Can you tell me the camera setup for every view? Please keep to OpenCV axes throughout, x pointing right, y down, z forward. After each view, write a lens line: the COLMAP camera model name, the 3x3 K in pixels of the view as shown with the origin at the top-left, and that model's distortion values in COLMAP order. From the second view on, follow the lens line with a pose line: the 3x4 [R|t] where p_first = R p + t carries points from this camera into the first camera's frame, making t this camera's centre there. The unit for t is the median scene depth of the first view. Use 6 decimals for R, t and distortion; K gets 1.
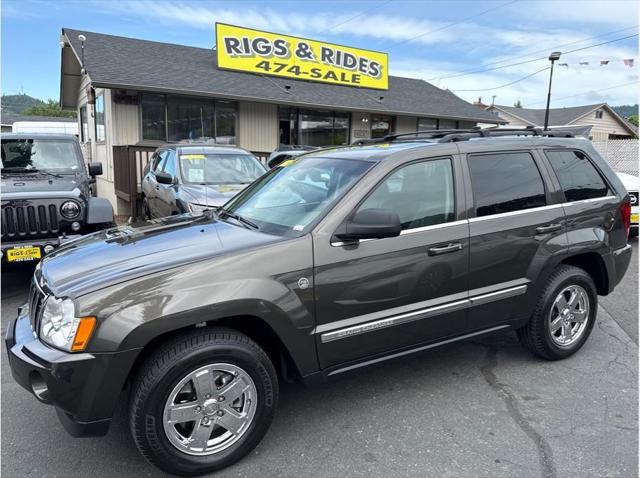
lens RADIAL K [[492.8, 0, 317.9], [0, 492.8, 240.0], [0, 0, 1]] dist [0.057231, -0.067720]
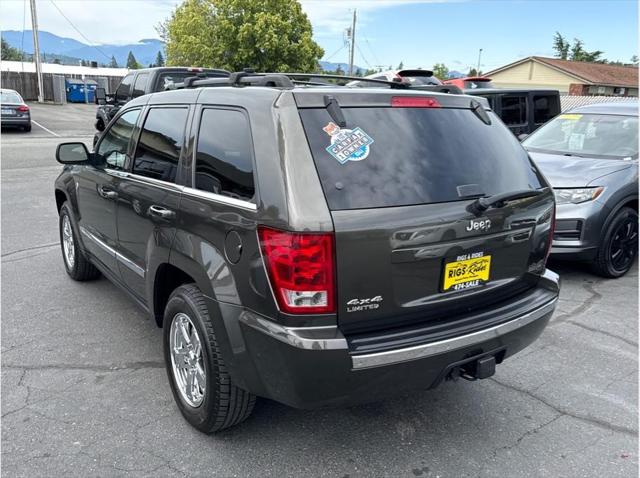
lens RADIAL K [[550.5, 0, 316.9], [0, 550.5, 237.7], [0, 0, 1]] dist [0.055474, -0.071701]
pose [[0.097638, 0.247127, -0.964051, 1.184983], [-0.202670, 0.953318, 0.223850, -0.201289], [0.974367, 0.173528, 0.143165, 1.029266]]
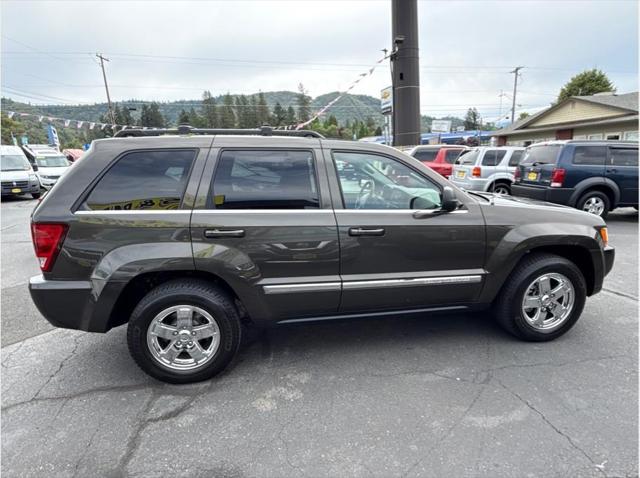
lens RADIAL K [[363.7, 0, 321.0], [0, 363.7, 242.1], [0, 0, 1]] dist [-0.005218, 0.006494]
pose [[-0.943155, -0.041552, 0.329745, -0.159098], [0.092439, 0.920208, 0.380358, -0.299246], [-0.319238, 0.389218, -0.864058, 1.812318]]
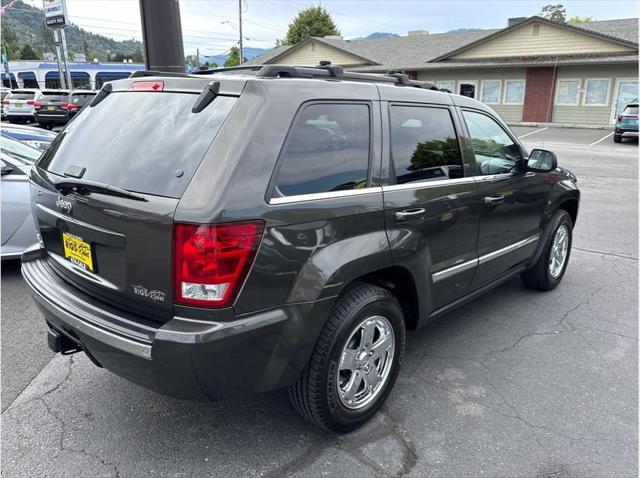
lens RADIAL K [[507.8, 0, 319.3], [0, 507.8, 243.5], [0, 0, 1]] dist [0.022290, -0.036903]
pose [[-0.947751, 0.075917, -0.309846, 0.527887], [-0.068882, 0.899659, 0.431126, -0.338736], [0.311486, 0.429943, -0.847423, 1.870855]]
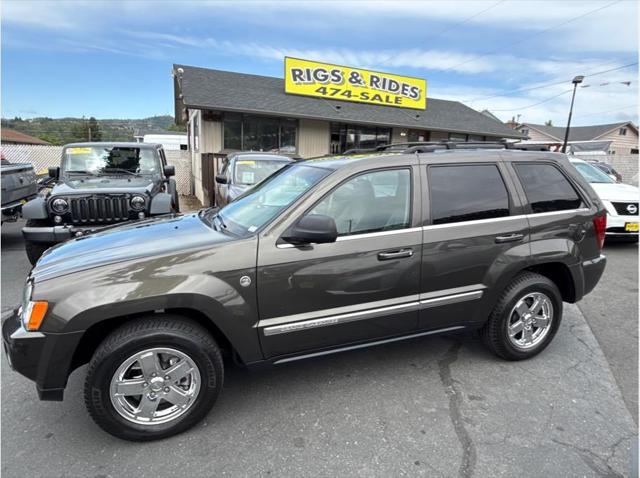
lens RADIAL K [[379.1, 0, 315.7], [0, 379.1, 240.8], [0, 0, 1]] dist [-0.003798, 0.009772]
pose [[0.985975, 0.050659, -0.159021, 0.174018], [-0.045001, 0.998226, 0.038984, -0.028047], [0.160713, -0.031281, 0.986505, 0.136967]]
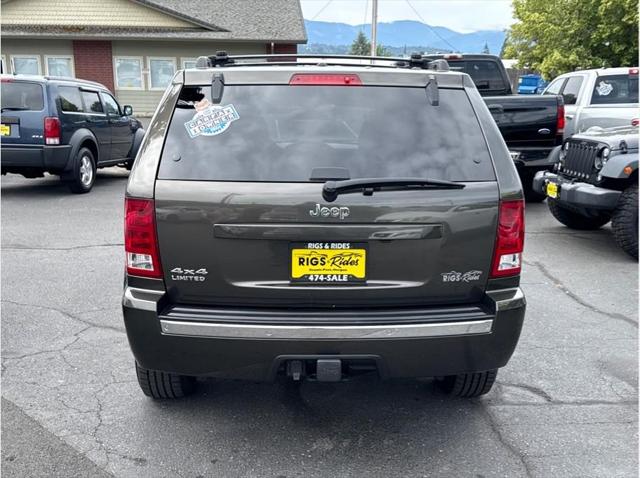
lens RADIAL K [[706.5, 0, 319.2], [0, 706.5, 234.9], [0, 0, 1]] dist [0.047608, 0.000000]
pose [[-0.448293, 0.180269, -0.875521, 1.240469], [-0.166460, 0.945486, 0.279907, -0.287024], [0.878251, 0.271220, -0.393847, 1.558637]]
